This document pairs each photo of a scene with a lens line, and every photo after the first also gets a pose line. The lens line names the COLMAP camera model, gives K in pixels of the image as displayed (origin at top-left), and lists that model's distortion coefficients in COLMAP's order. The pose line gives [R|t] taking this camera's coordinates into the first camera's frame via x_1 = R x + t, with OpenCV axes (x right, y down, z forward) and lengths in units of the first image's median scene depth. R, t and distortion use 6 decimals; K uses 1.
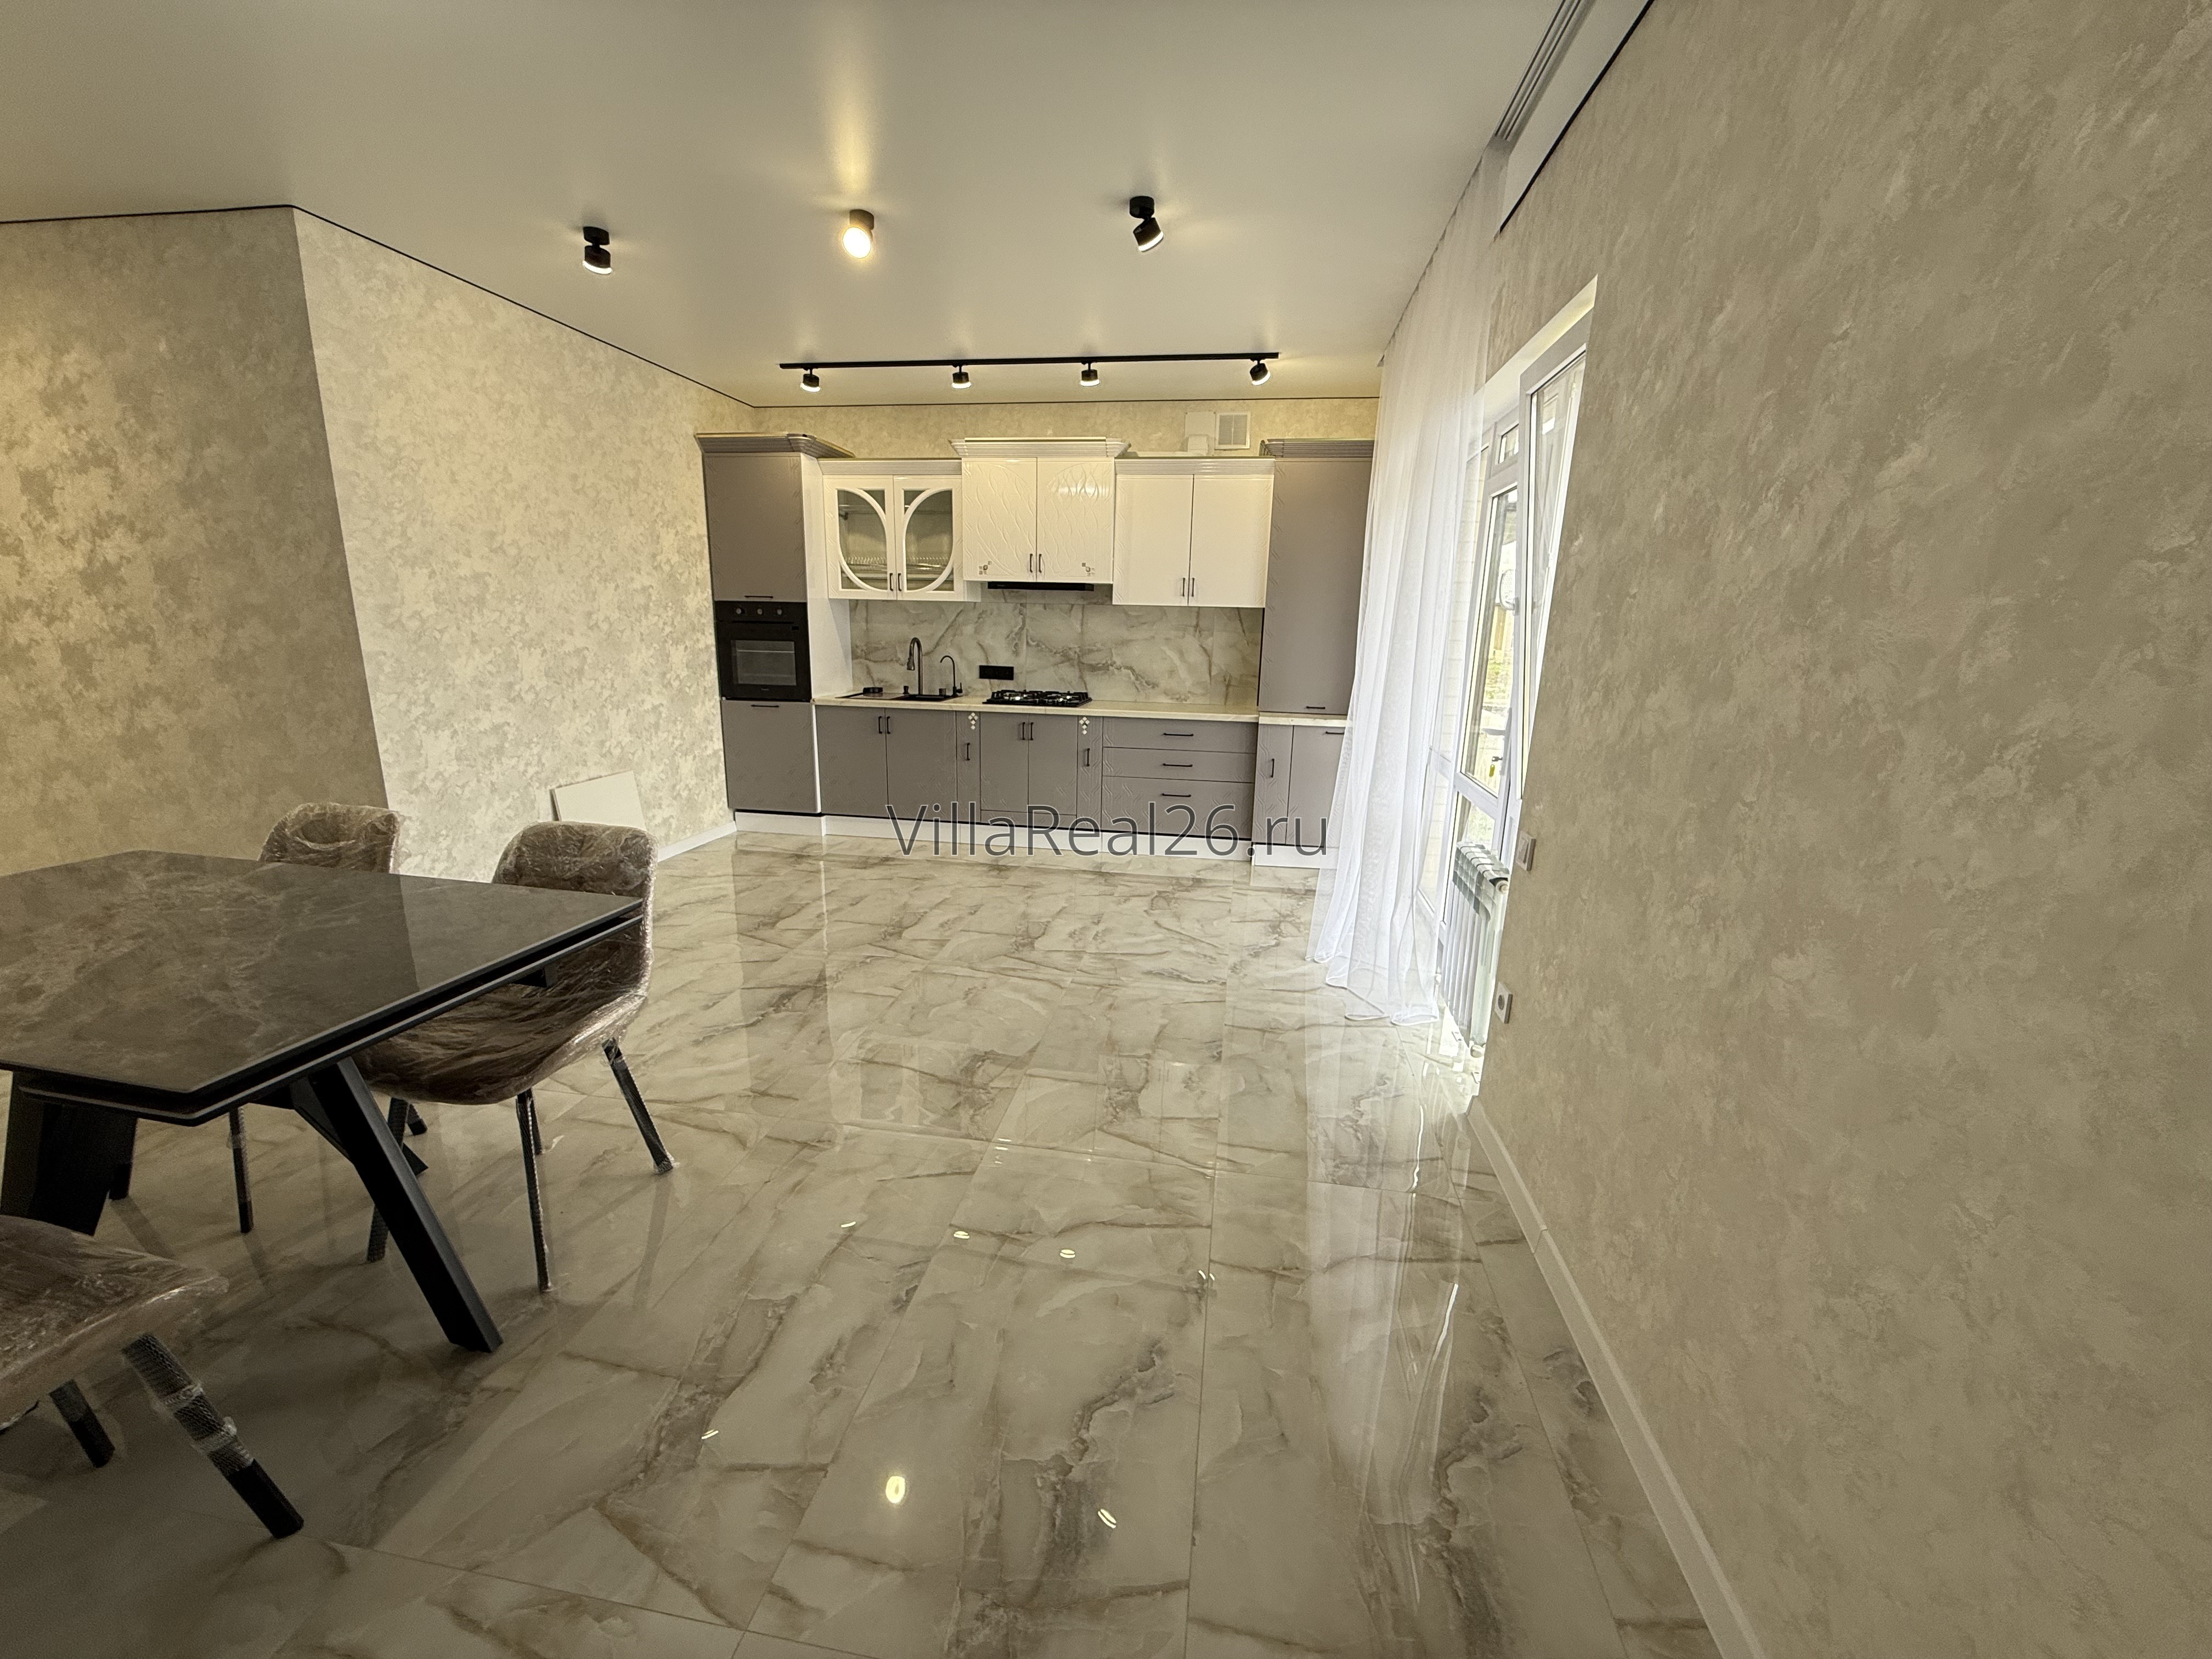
lens RADIAL K [[880.1, 0, 1100.9], [0, 880.1, 828.4], [0, 0, 1]] dist [-0.001532, 0.000104]
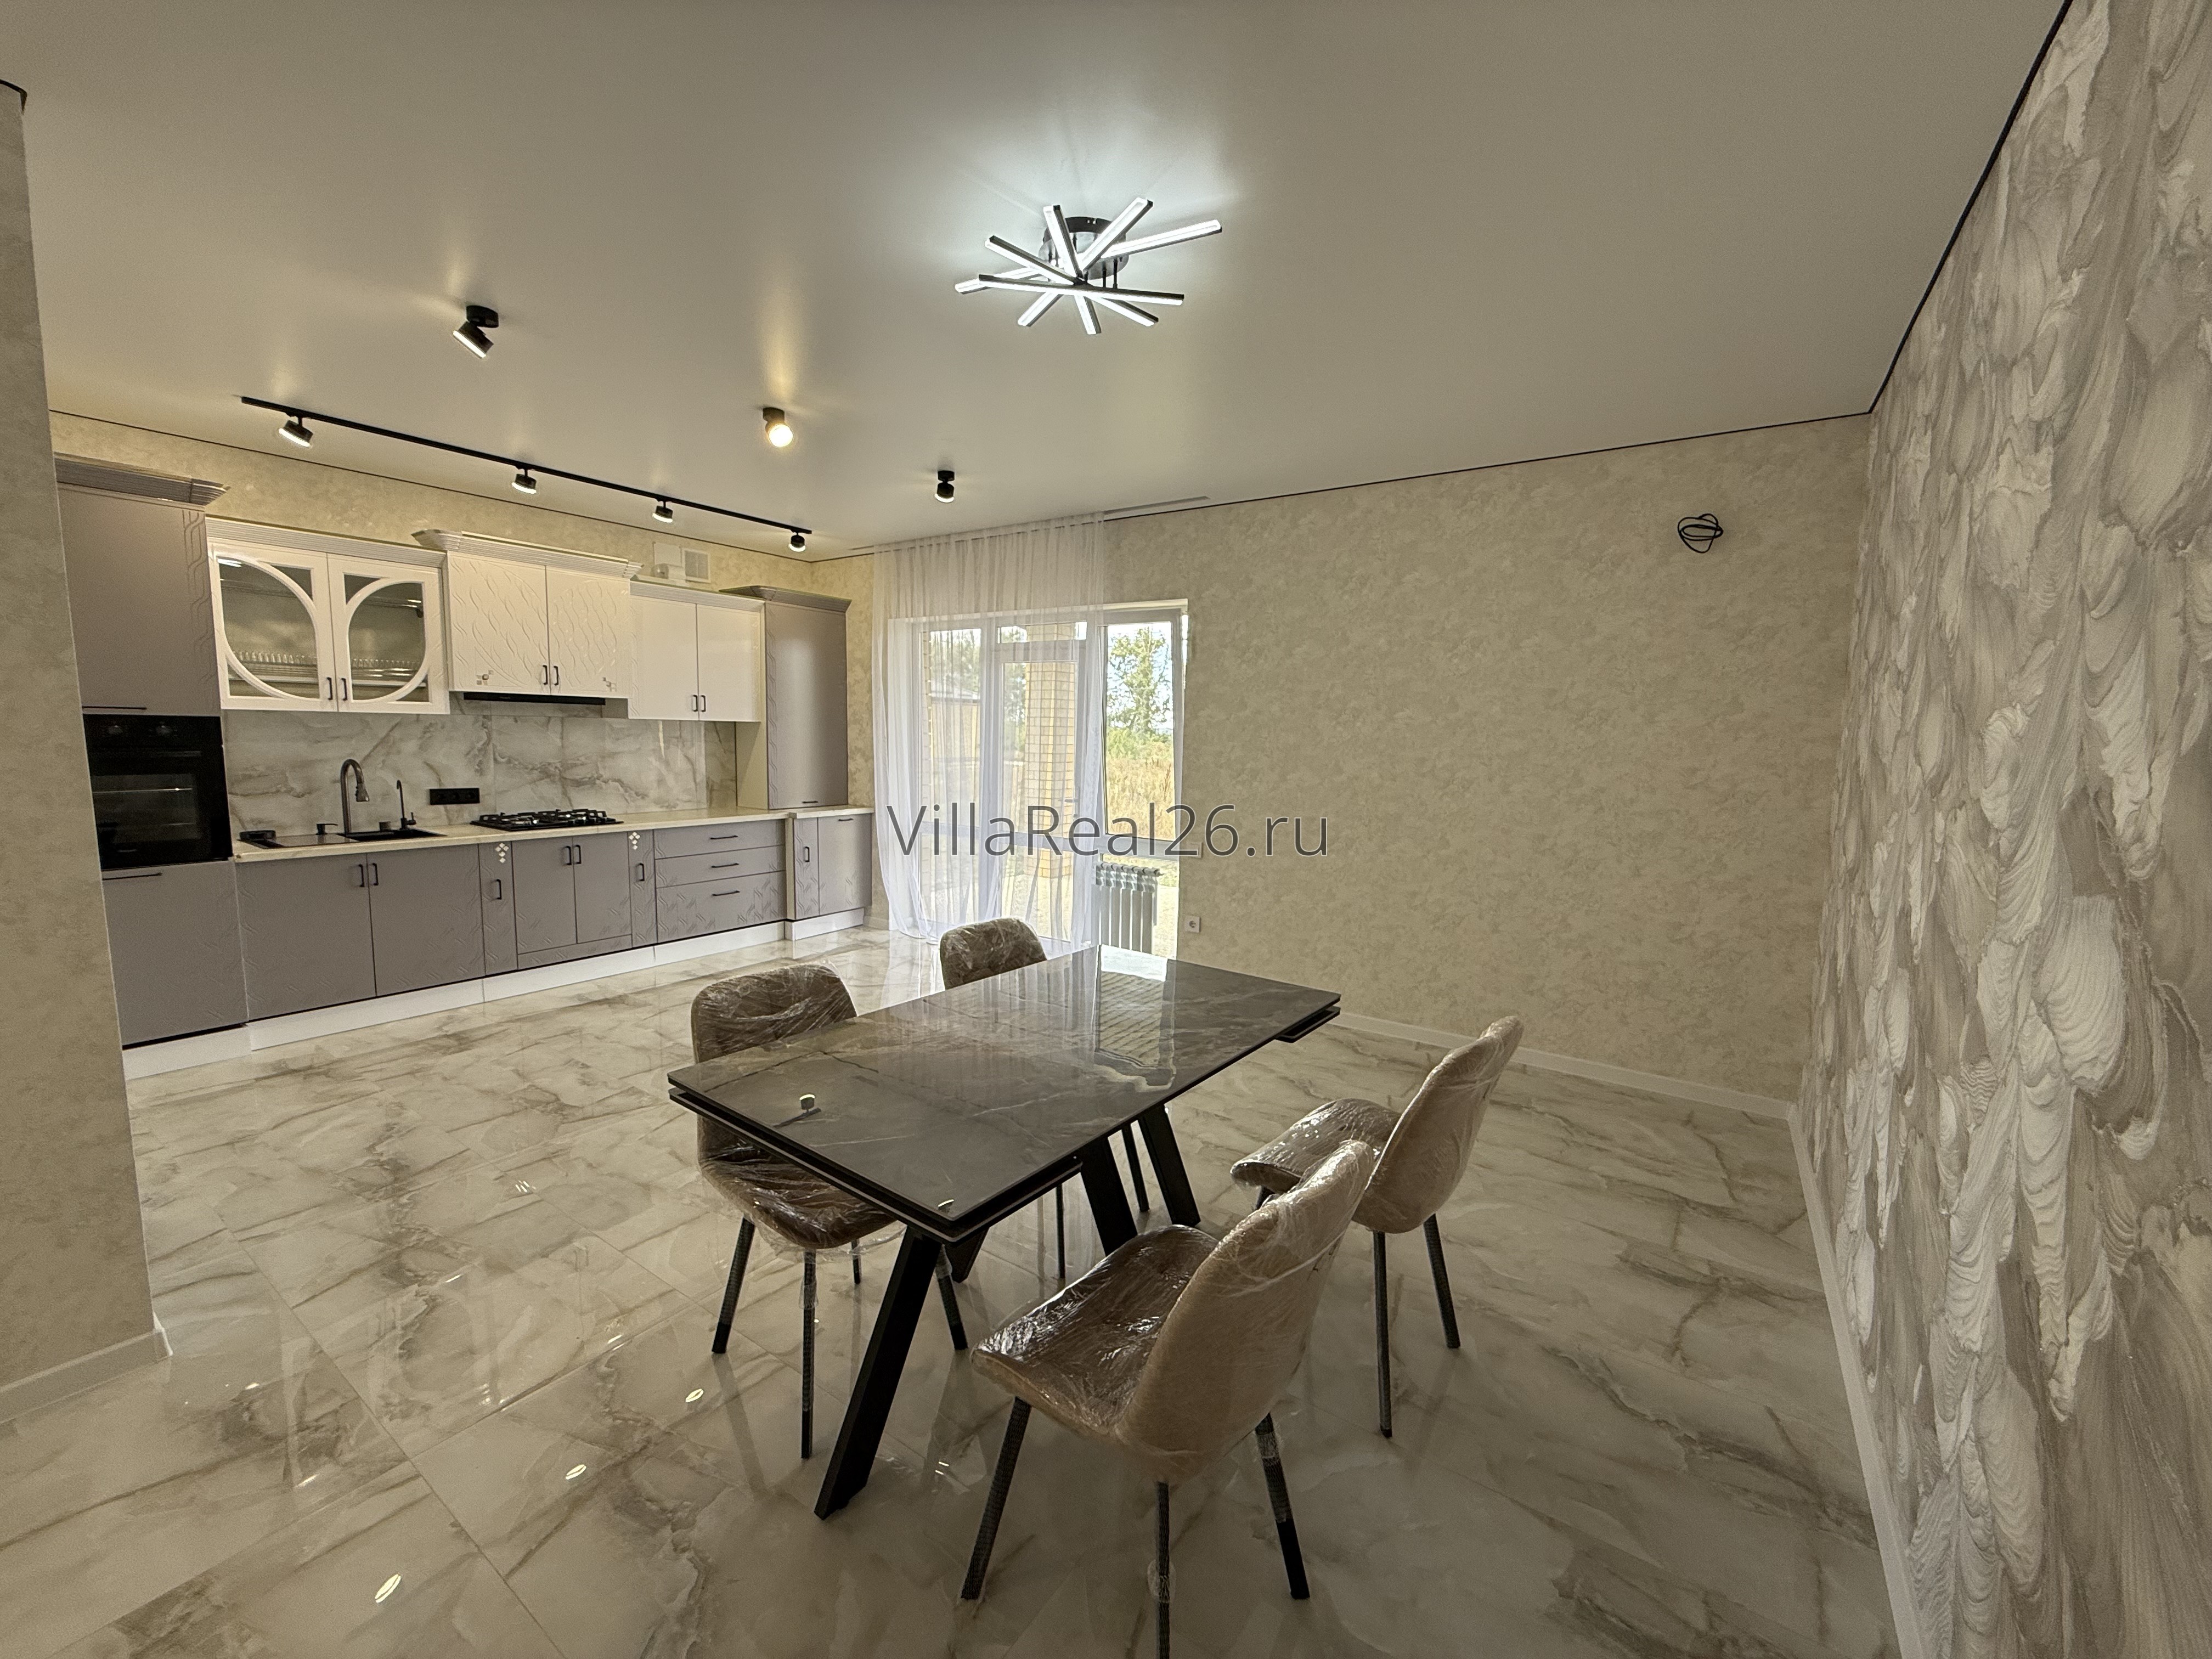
lens RADIAL K [[880.1, 0, 1098.1], [0, 880.1, 829.1], [0, 0, 1]] dist [-0.001532, 0.000104]
pose [[0.430858, -0.113590, 0.895242, -0.736250], [0.194618, 0.980398, 0.030730, -0.064817], [-0.881184, 0.160990, 0.444519, 0.117155]]
